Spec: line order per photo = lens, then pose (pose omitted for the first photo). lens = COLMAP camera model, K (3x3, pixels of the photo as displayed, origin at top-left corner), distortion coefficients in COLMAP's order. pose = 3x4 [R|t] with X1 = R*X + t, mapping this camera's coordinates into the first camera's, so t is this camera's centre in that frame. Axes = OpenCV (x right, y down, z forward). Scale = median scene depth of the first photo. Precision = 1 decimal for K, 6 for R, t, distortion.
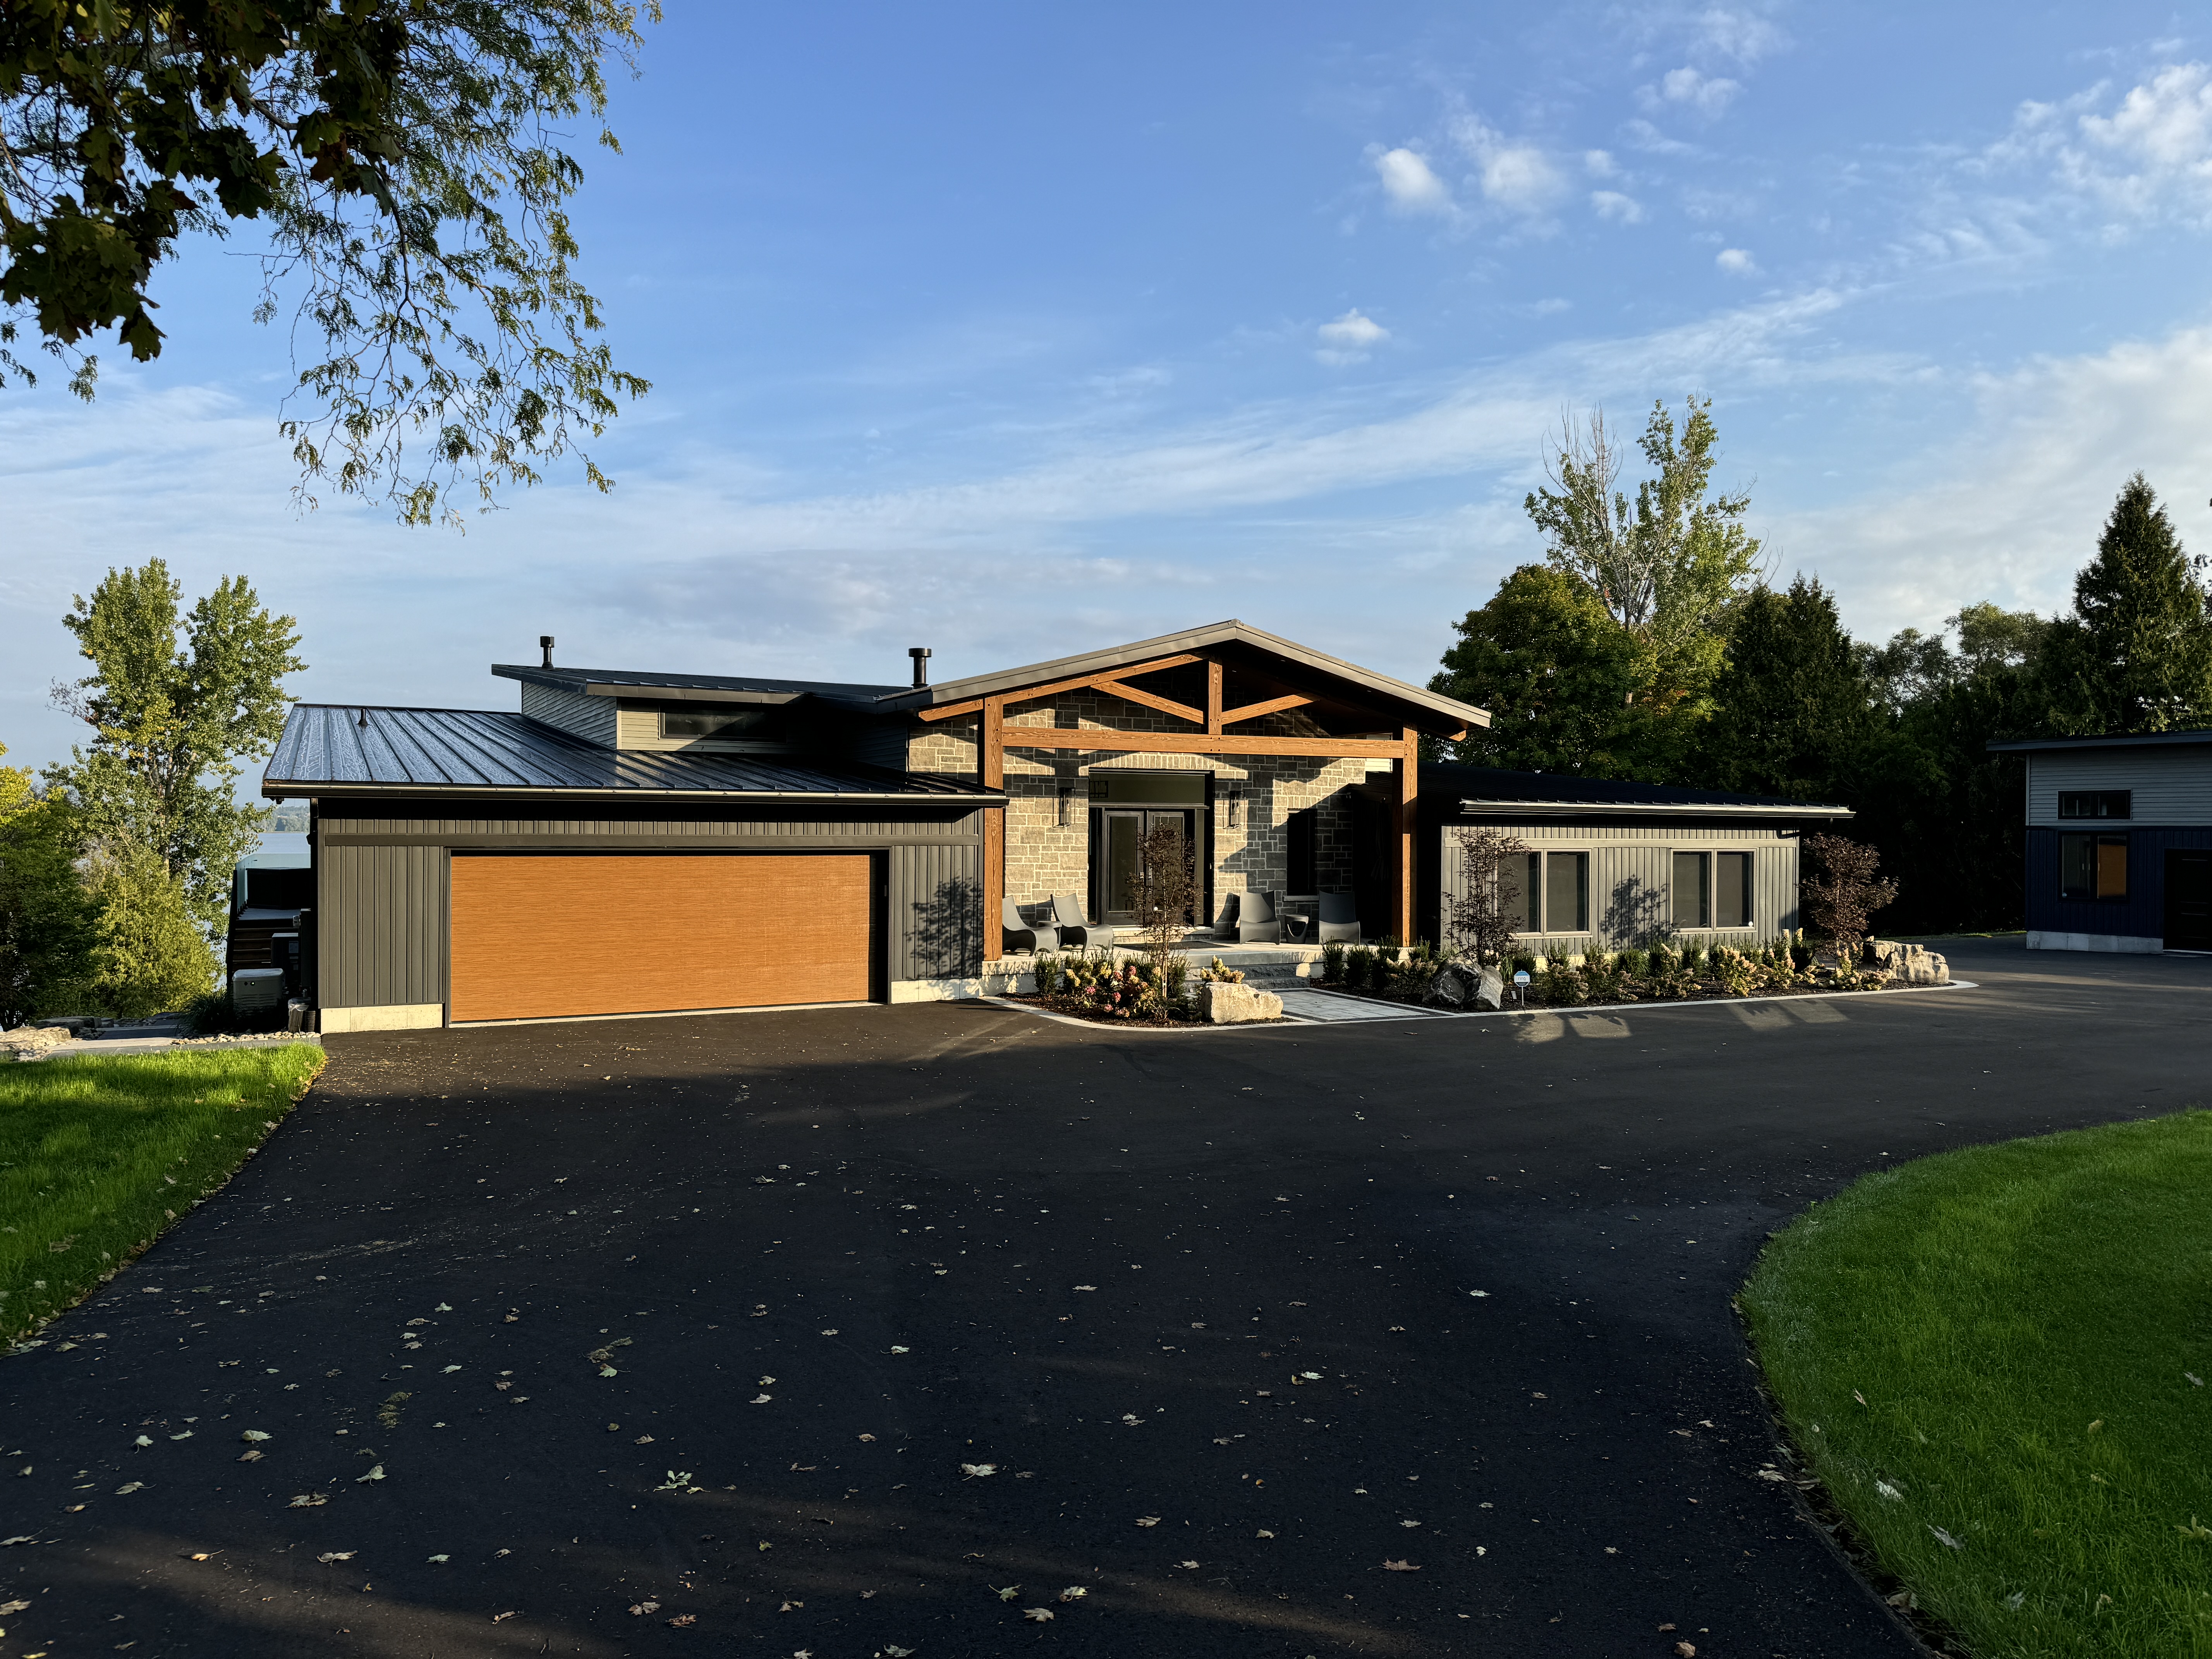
lens RADIAL K [[1688.4, 0, 1003.7], [0, 1688.4, 823.6], [0, 0, 1]] dist [0.095339, -0.149288]
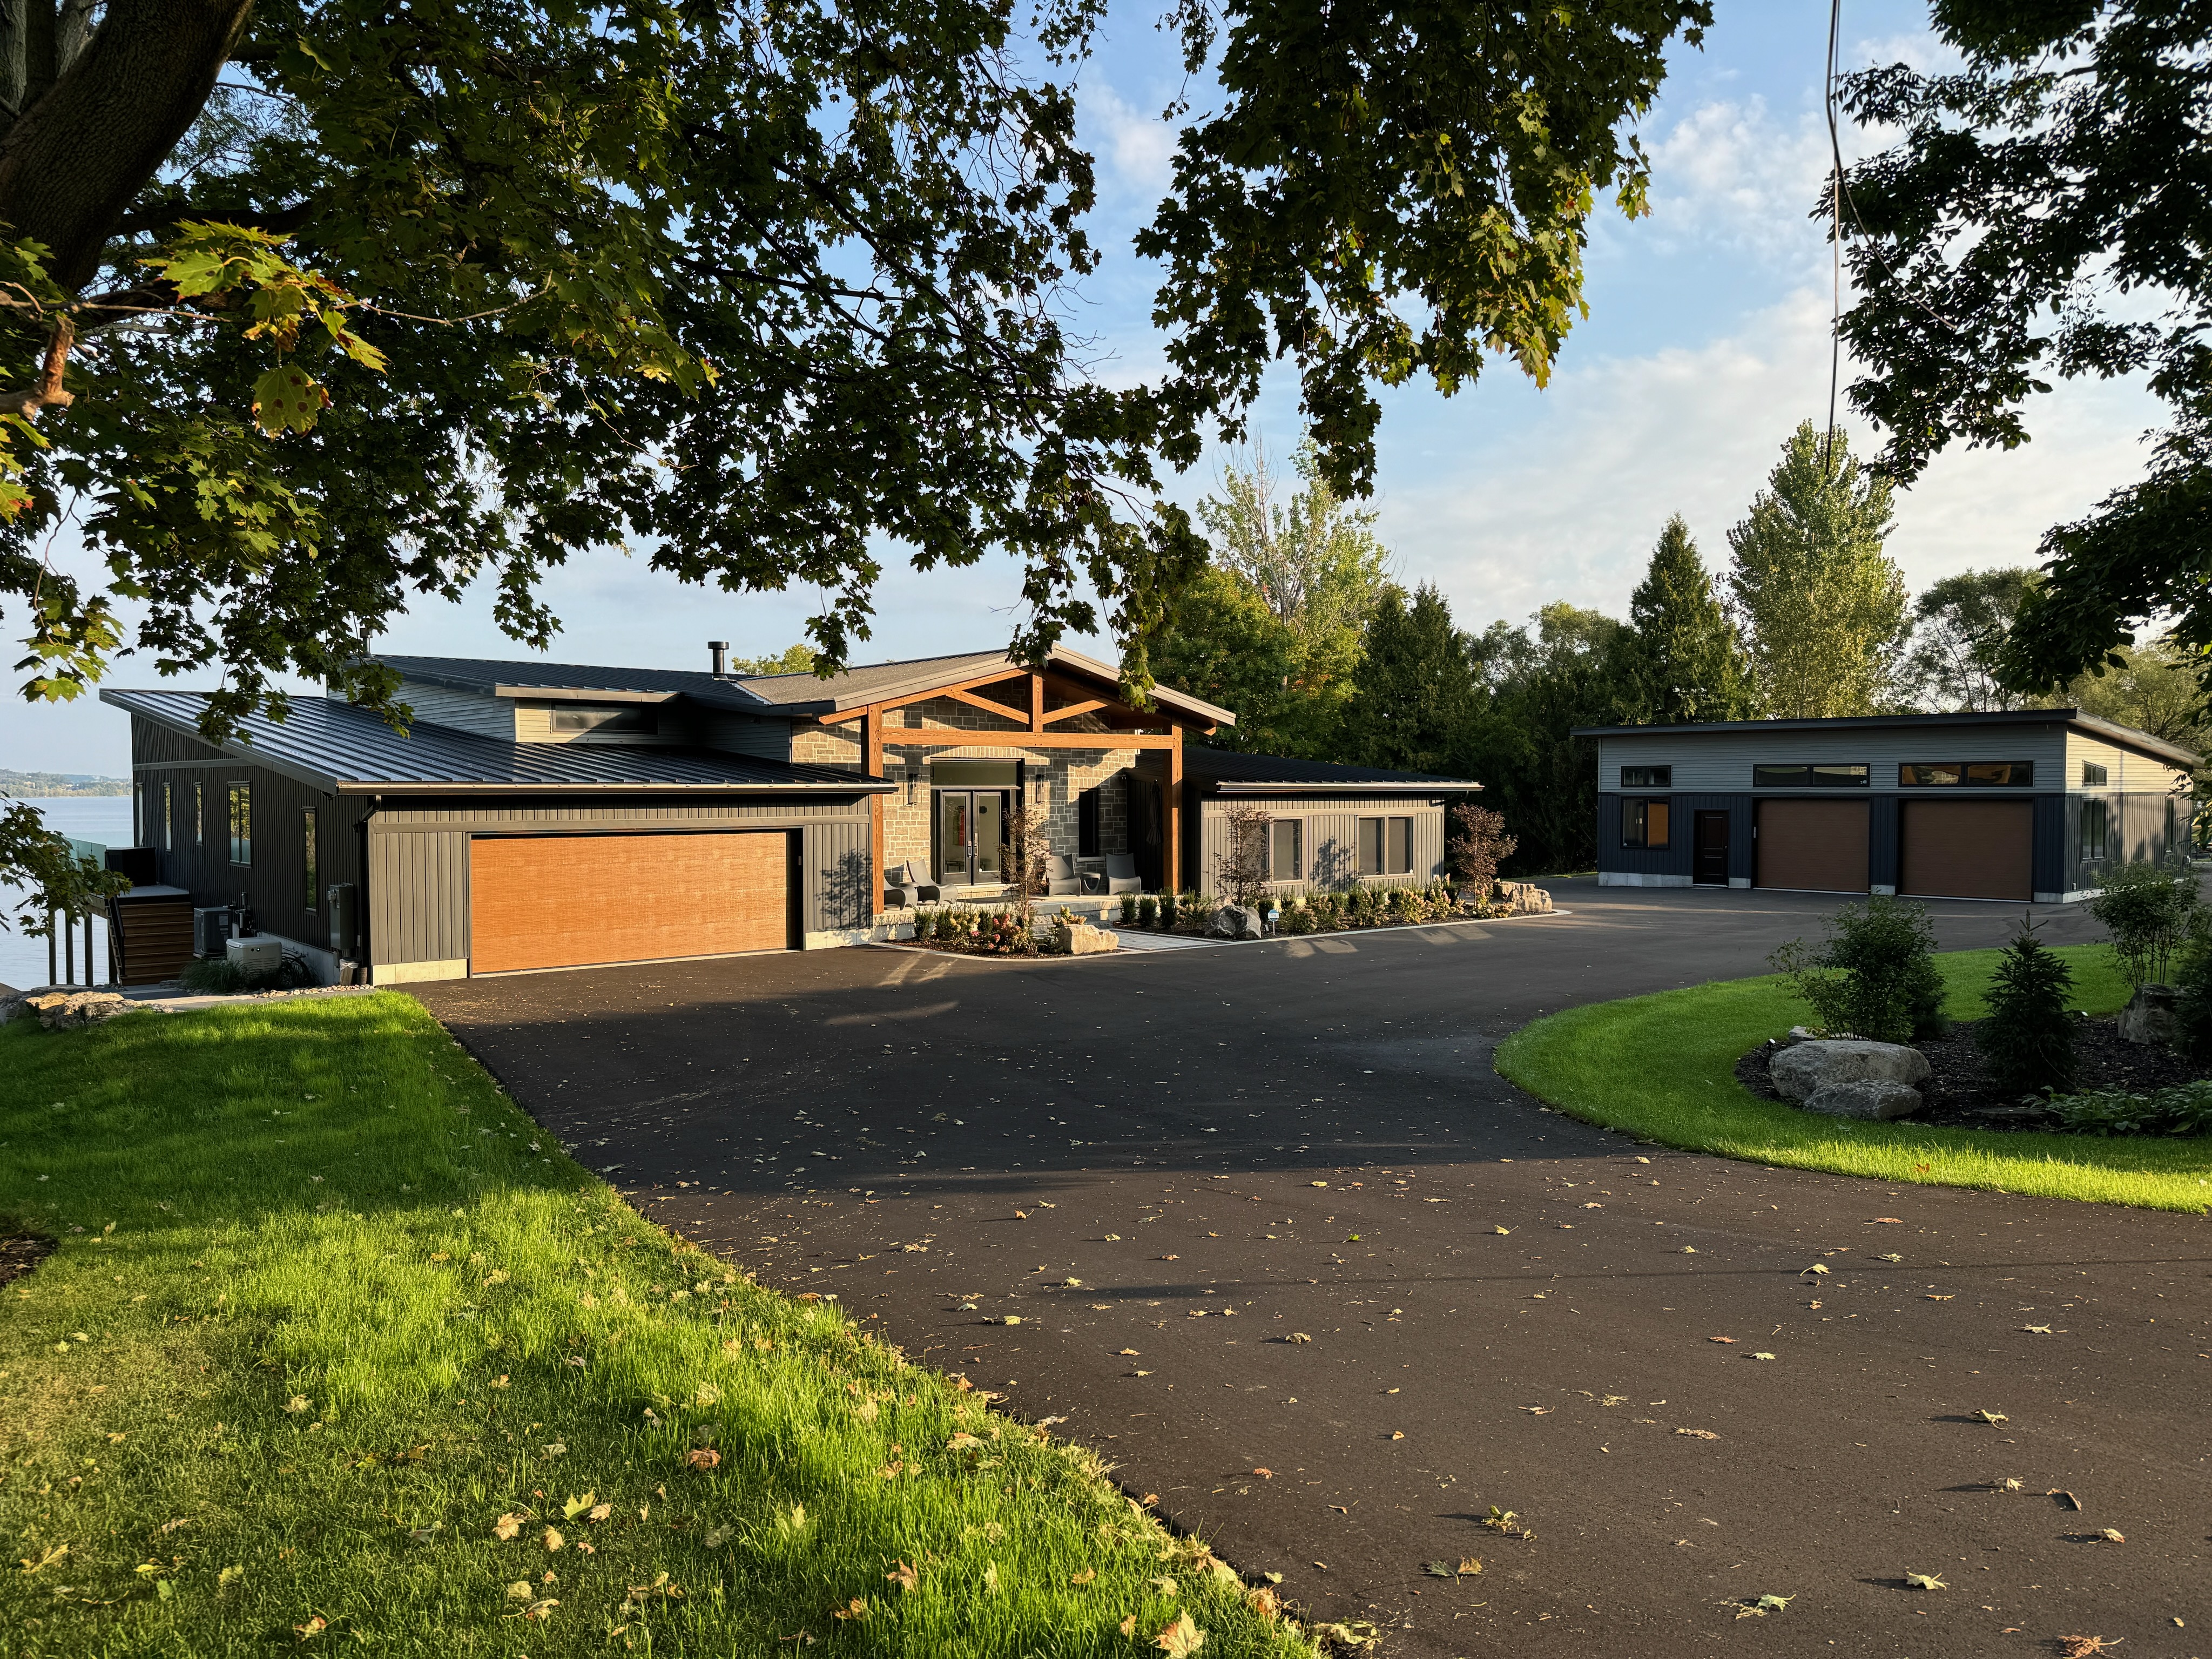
lens RADIAL K [[1542.2, 0, 1106.0], [0, 1542.2, 829.5], [0, 0, 1]] dist [0.080056, -0.104662]
pose [[0.972202, -0.015222, 0.233649, -0.088544], [0.009499, 0.999627, 0.025599, -0.008091], [-0.233952, -0.022668, 0.971984, -0.128684]]
